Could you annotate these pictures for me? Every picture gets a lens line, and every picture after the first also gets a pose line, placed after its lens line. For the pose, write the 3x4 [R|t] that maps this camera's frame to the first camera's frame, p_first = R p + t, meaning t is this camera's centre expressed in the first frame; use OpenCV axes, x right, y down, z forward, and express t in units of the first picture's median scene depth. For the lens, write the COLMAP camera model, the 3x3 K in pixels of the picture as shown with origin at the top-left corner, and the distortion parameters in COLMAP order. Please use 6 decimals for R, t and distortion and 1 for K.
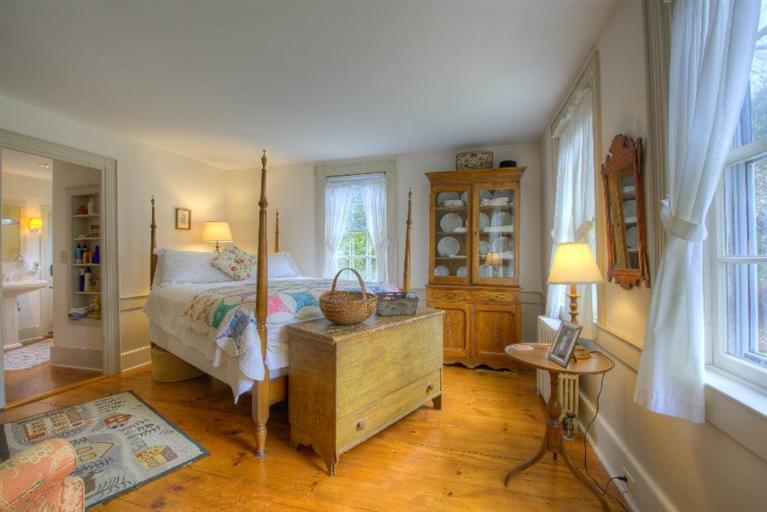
lens RADIAL K [[306.8, 0, 385.2], [0, 306.8, 255.2], [0, 0, 1]] dist [-0.019318, -0.000766]
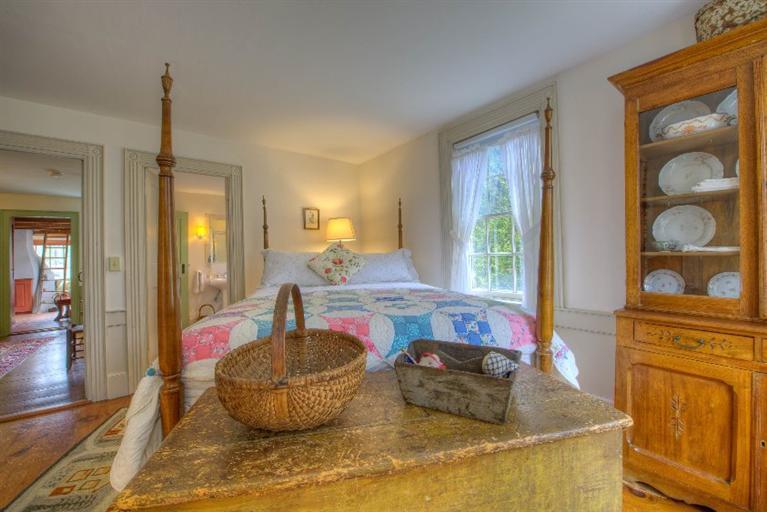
lens RADIAL K [[301.3, 0, 383.5], [0, 301.3, 256.0], [0, 0, 1]] dist [-0.023480, -0.000474]
pose [[0.801944, -0.013737, -0.597241, 0.126358], [0.018335, 0.999831, 0.001623, 0.004899], [0.597117, -0.012252, 0.802060, 0.443369]]
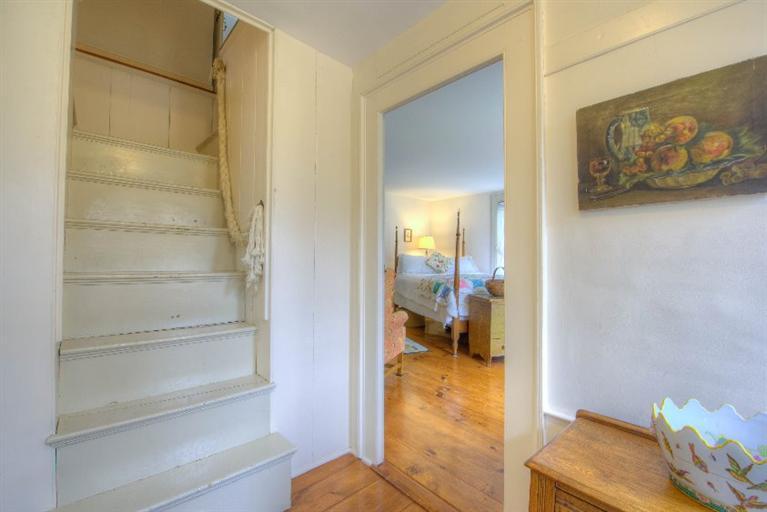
lens RADIAL K [[306.8, 0, 385.2], [0, 306.8, 255.2], [0, 0, 1]] dist [-0.019318, -0.000766]
pose [[0.831985, 0.007928, -0.554742, 0.191971], [-0.009316, 0.999957, 0.000319, -0.013203], [0.554720, 0.004903, 0.832022, -0.556064]]
